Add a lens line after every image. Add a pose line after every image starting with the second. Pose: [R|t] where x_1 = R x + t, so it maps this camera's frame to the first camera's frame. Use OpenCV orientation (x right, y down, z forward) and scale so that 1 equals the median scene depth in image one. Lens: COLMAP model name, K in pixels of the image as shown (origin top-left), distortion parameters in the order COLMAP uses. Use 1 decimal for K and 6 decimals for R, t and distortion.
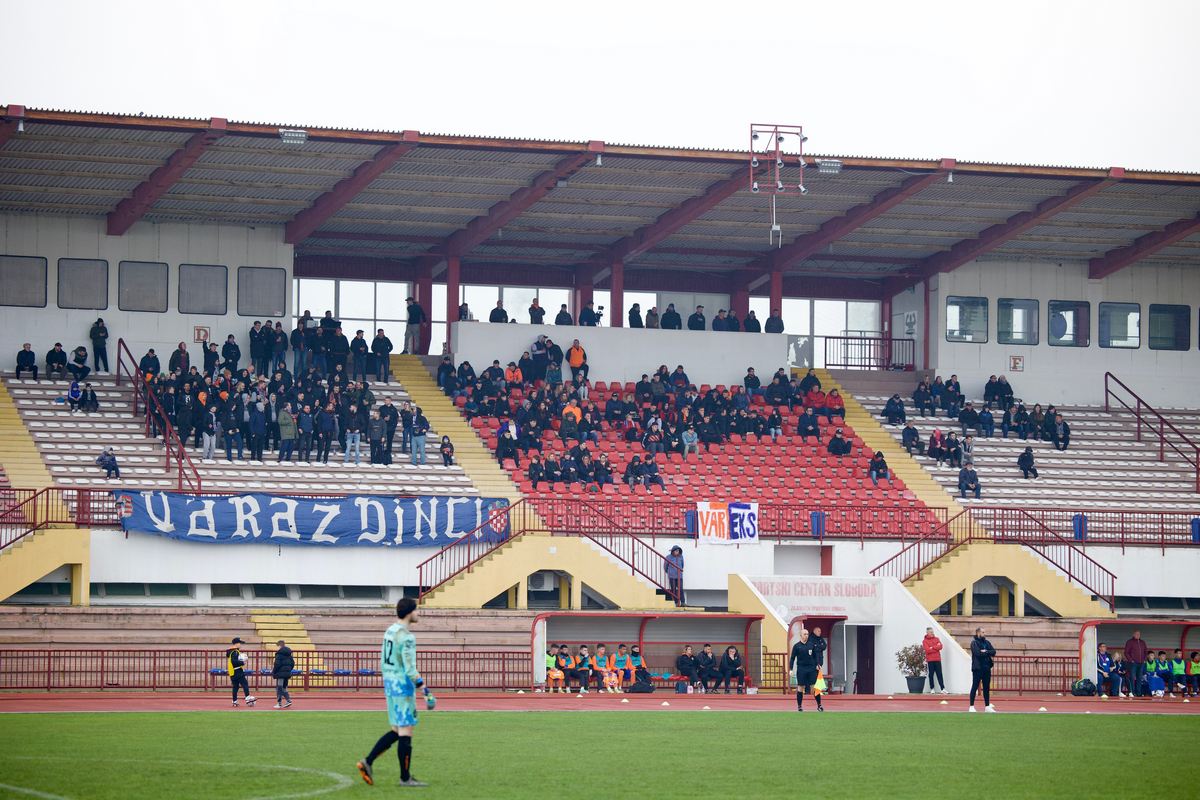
lens RADIAL K [[3915.2, 0, 600.0], [0, 3915.2, 400.0], [0, 0, 1]] dist [0.093360, 1.802827]
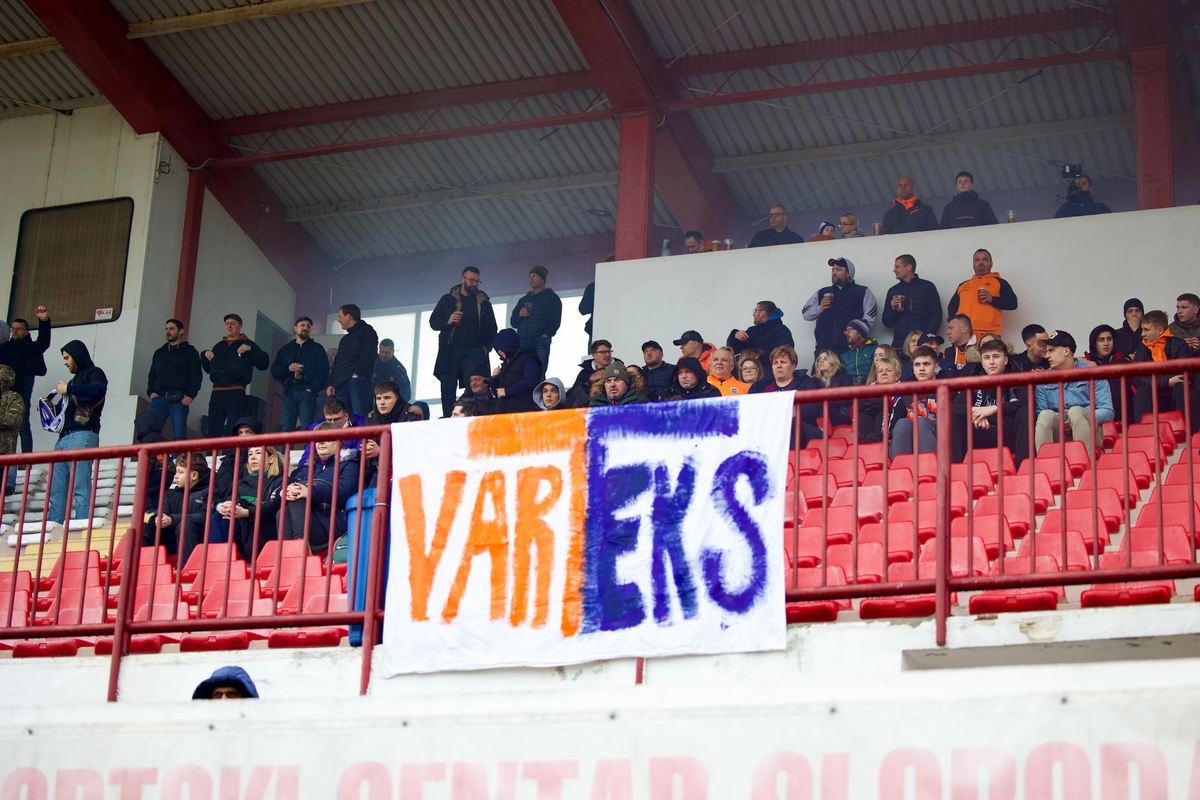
lens RADIAL K [[2449.3, 0, 600.0], [0, 2449.3, 400.0], [0, 0, 1]] dist [-0.253298, 0.023278]
pose [[0.768566, -0.192039, -0.610268, 0.092325], [0.005438, 0.955812, -0.293927, 0.054470], [0.639747, 0.222584, 0.735649, 0.929482]]
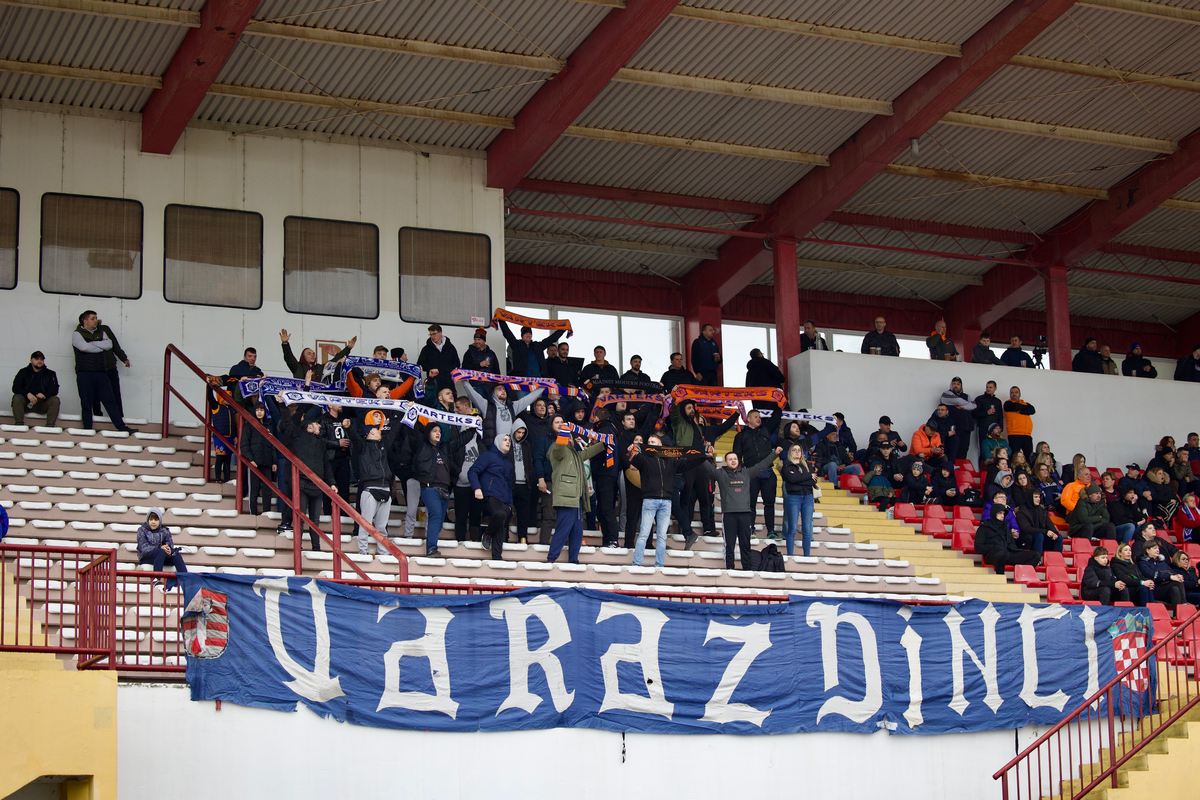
lens RADIAL K [[2530.1, 0, 600.0], [0, 2530.1, 400.0], [0, 0, 1]] dist [-0.240857, 0.134759]
pose [[0.997463, -0.022297, 0.067607, -0.095189], [0.032280, 0.988100, -0.150385, 0.039981], [-0.063449, 0.152186, 0.986313, 0.729913]]
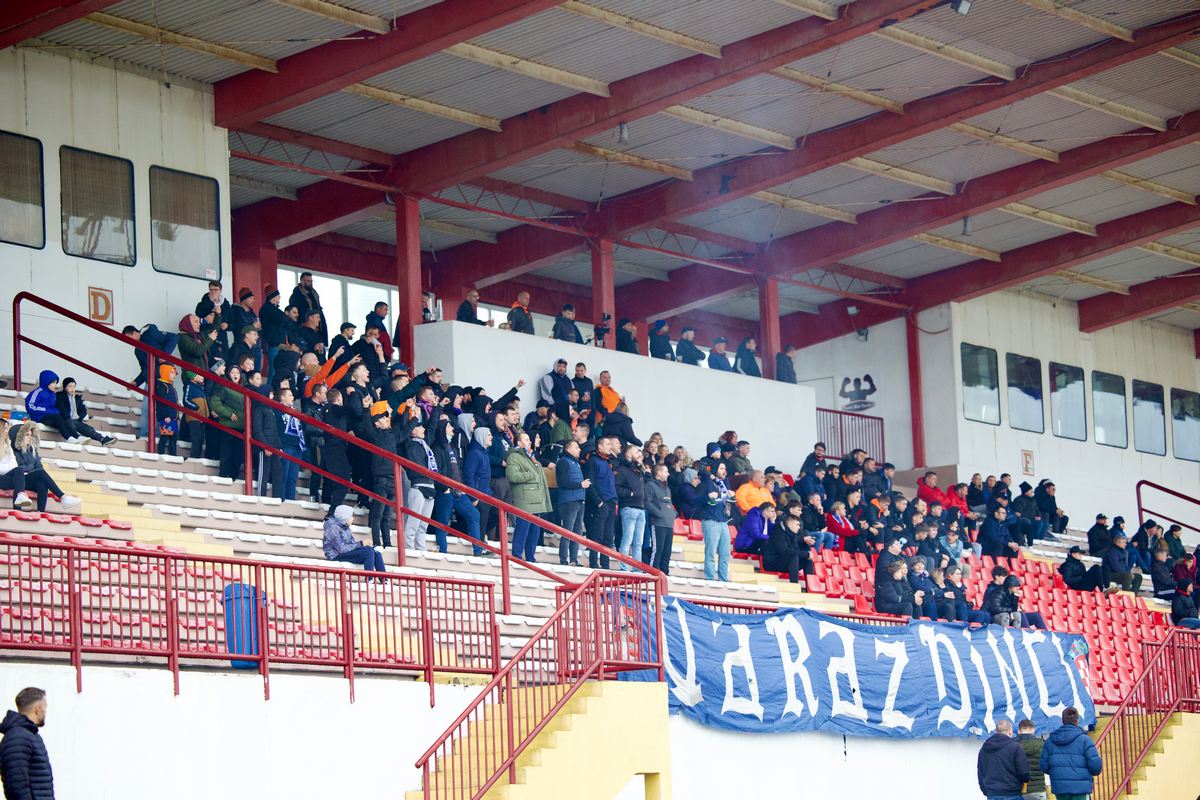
lens RADIAL K [[3889.7, 0, 847.1], [0, 3889.7, 400.1], [0, 0, 1]] dist [0.031961, 0.649002]
pose [[0.778487, 0.038766, 0.626462, -0.333975], [0.015908, 0.996552, -0.081435, 0.033791], [-0.627459, 0.073362, 0.775186, 0.640367]]
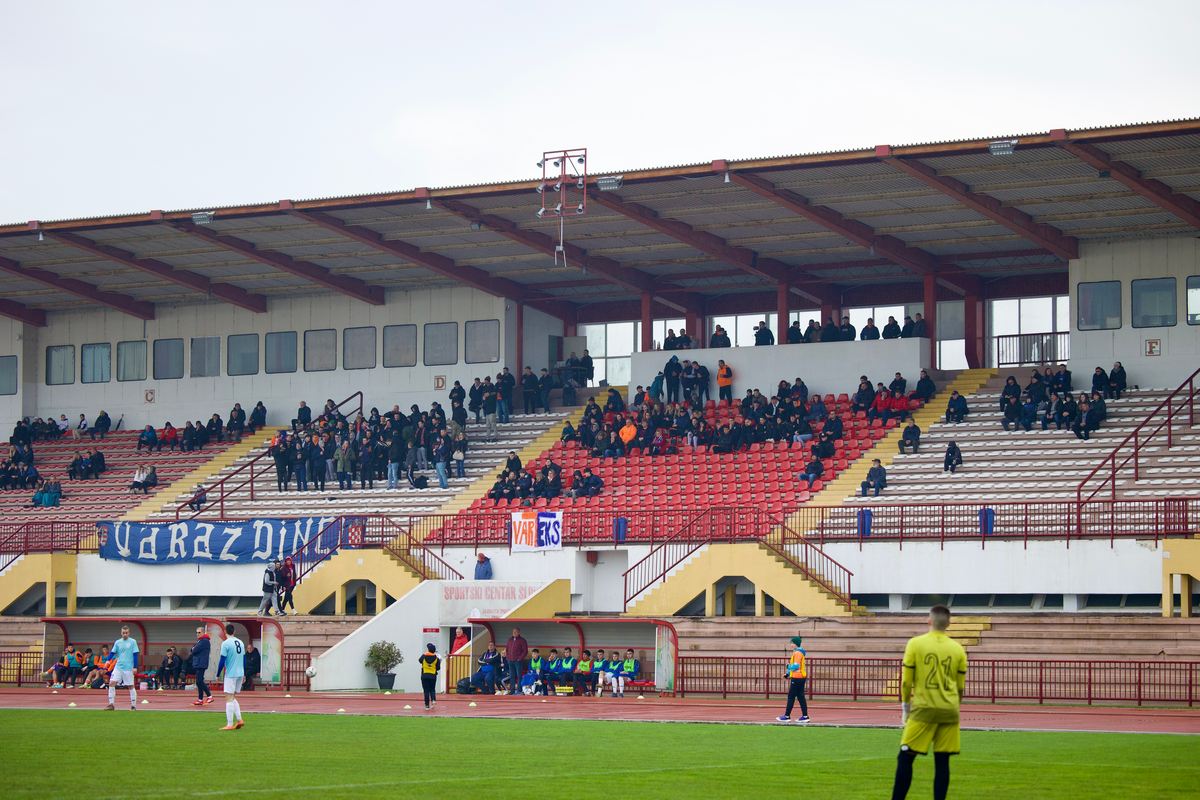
lens RADIAL K [[3290.7, 0, 600.0], [0, 3290.7, 400.0], [0, 0, 1]] dist [0.102055, -0.982804]
pose [[0.586763, -0.064181, -0.807211, 0.763100], [0.050369, 0.997816, -0.042723, 0.034795], [0.808191, -0.015590, 0.588715, 0.490861]]
